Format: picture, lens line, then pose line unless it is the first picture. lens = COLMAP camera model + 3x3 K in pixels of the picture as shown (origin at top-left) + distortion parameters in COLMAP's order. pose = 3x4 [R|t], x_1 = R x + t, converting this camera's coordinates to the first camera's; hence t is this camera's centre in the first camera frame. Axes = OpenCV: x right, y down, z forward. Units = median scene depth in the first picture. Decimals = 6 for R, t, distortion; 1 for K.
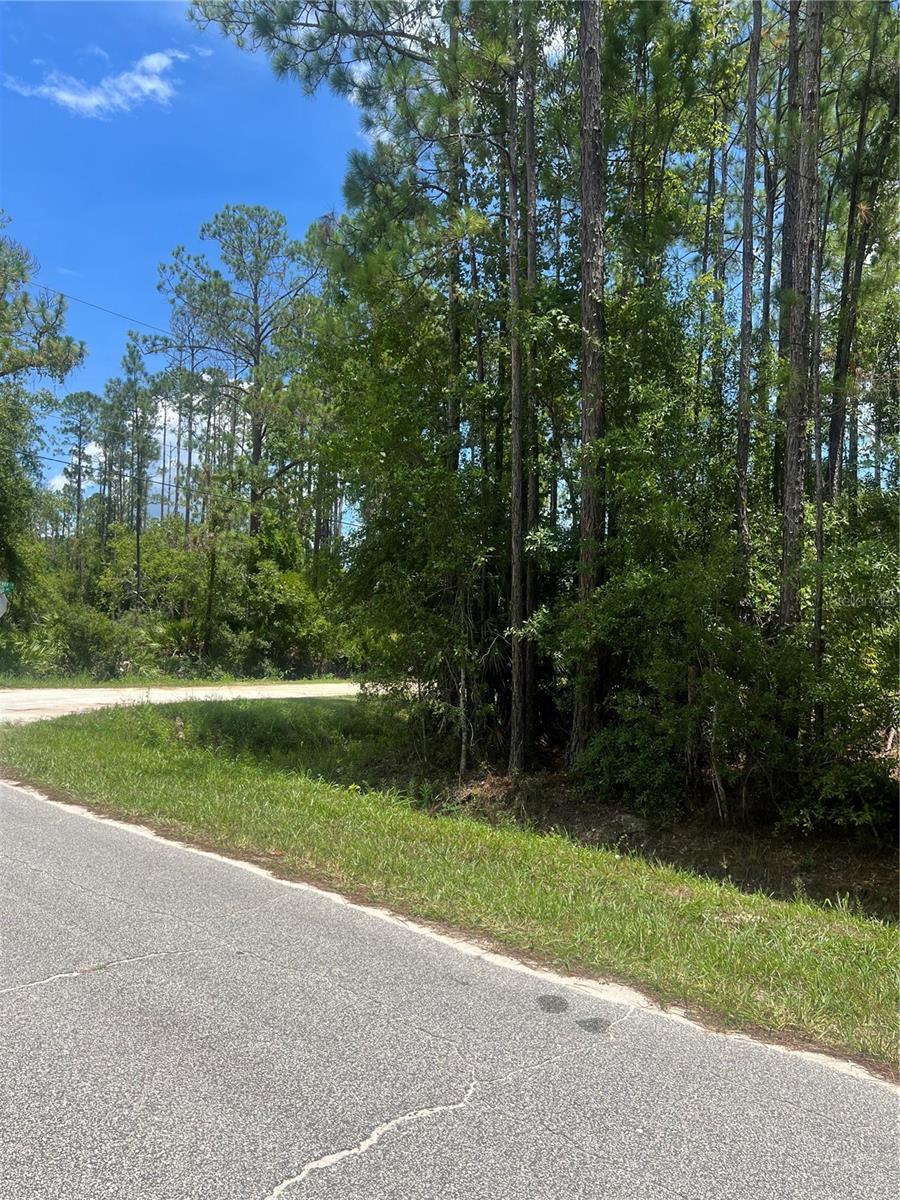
lens RADIAL K [[895.4, 0, 450.4], [0, 895.4, 630.3], [0, 0, 1]] dist [0.061604, -0.071487]
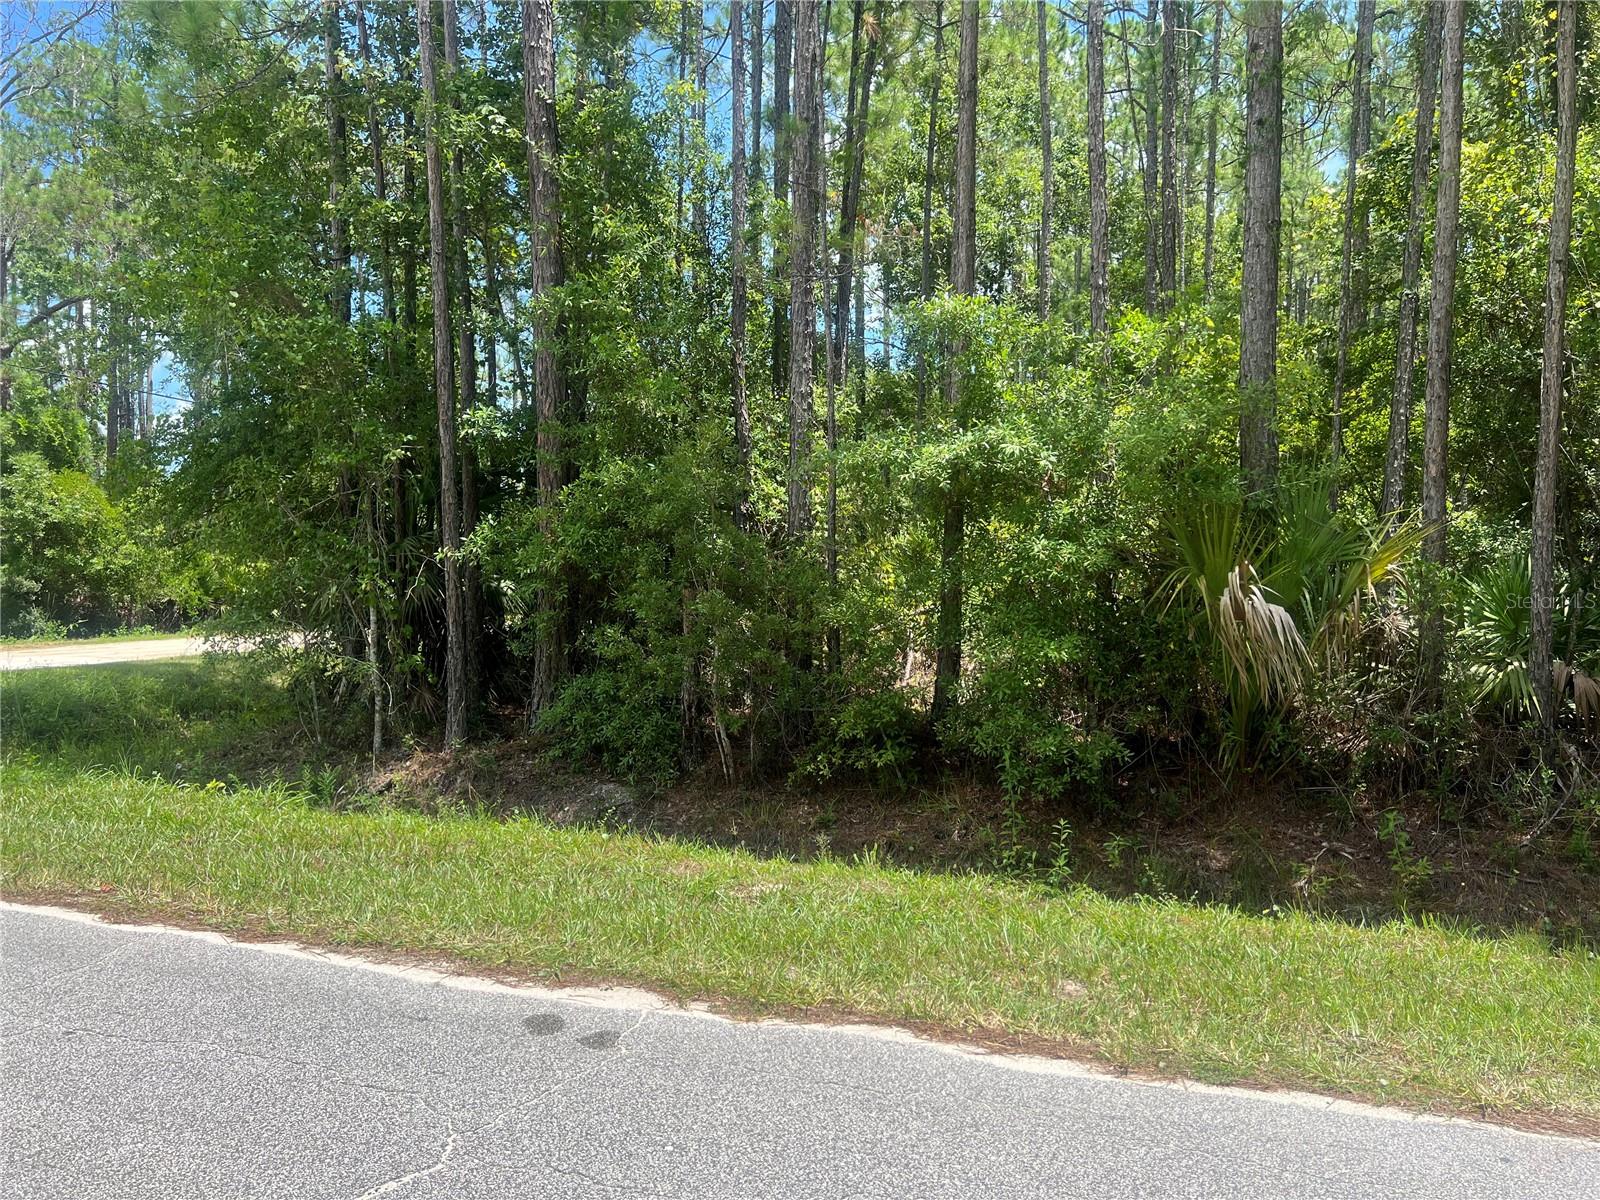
lens RADIAL K [[1193.9, 0, 789.1], [0, 1193.9, 611.3], [0, 0, 1]] dist [0.061604, -0.071487]
pose [[0.934844, -0.044526, 0.352256, -0.016202], [0.026706, 0.998113, 0.055291, 0.003335], [-0.354053, -0.042281, 0.934269, -0.010611]]
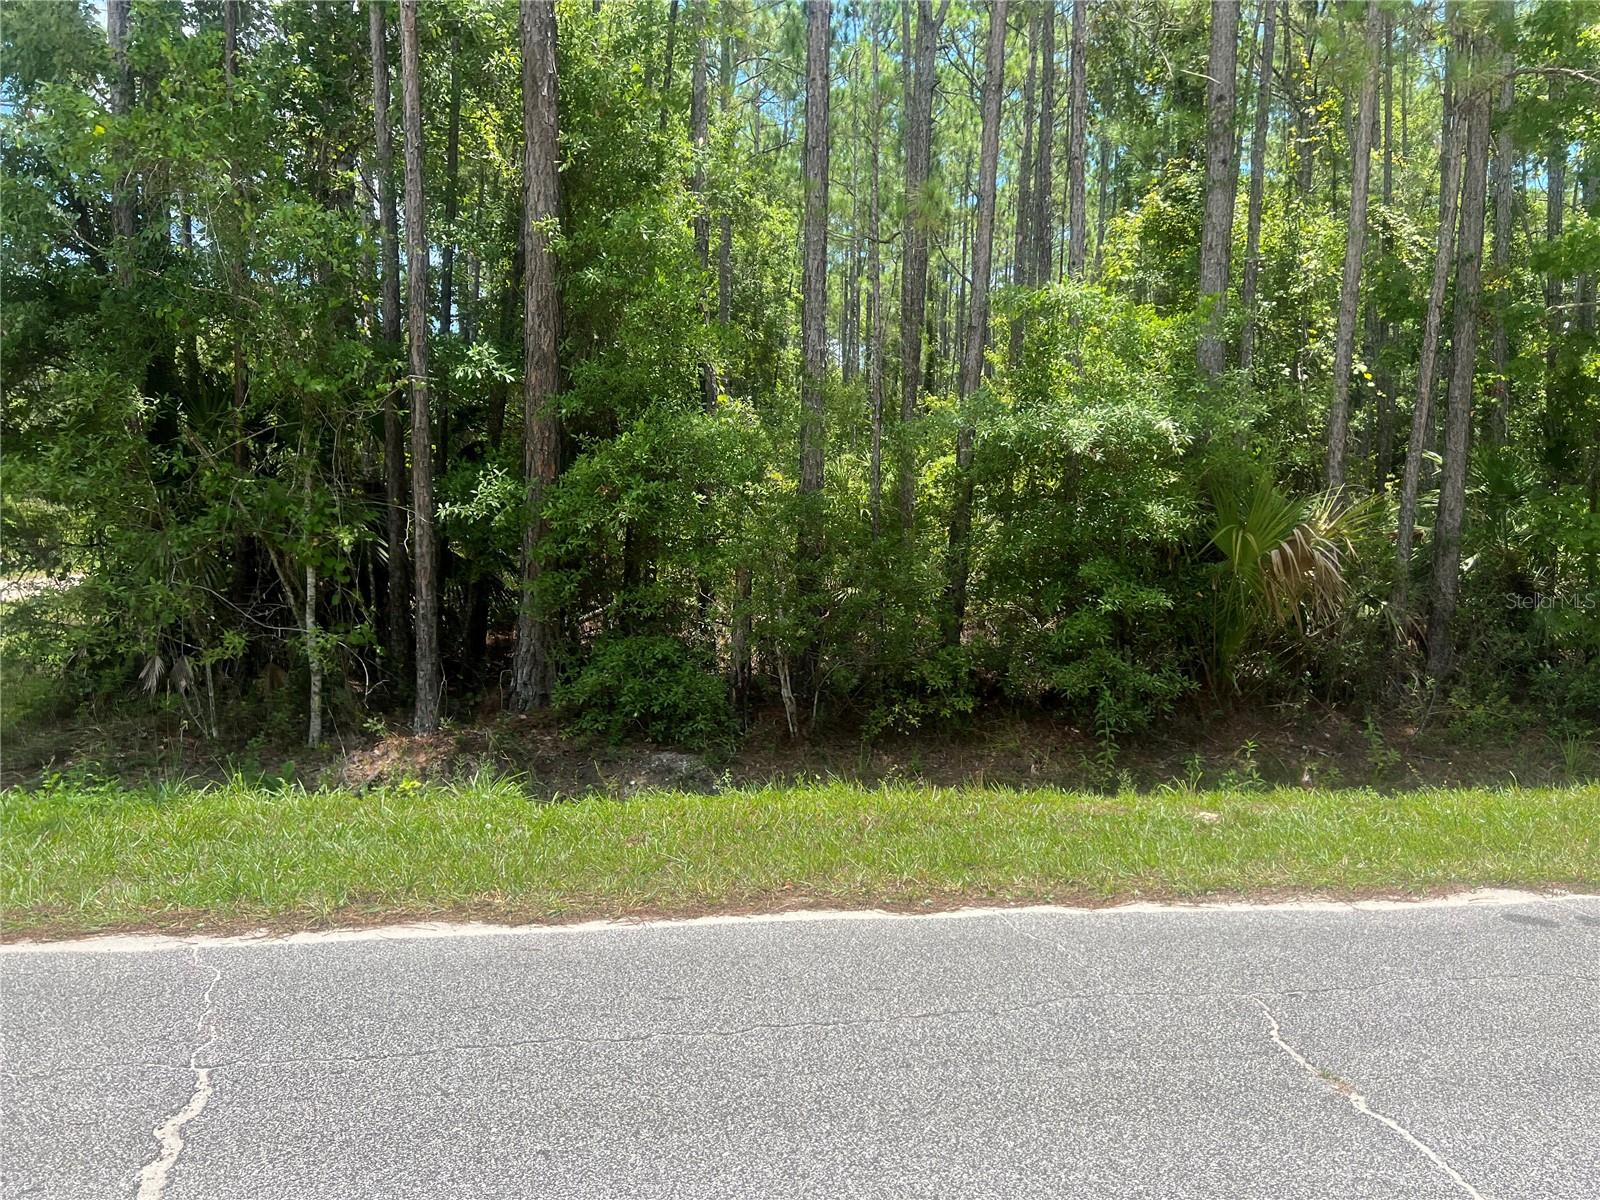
lens RADIAL K [[1193.9, 0, 789.1], [0, 1193.9, 611.3], [0, 0, 1]] dist [0.061604, -0.071487]
pose [[0.630864, -0.078277, 0.771935, -0.534457], [0.003135, 0.995147, 0.098349, -0.006502], [-0.775887, -0.059625, 0.628048, 0.352265]]
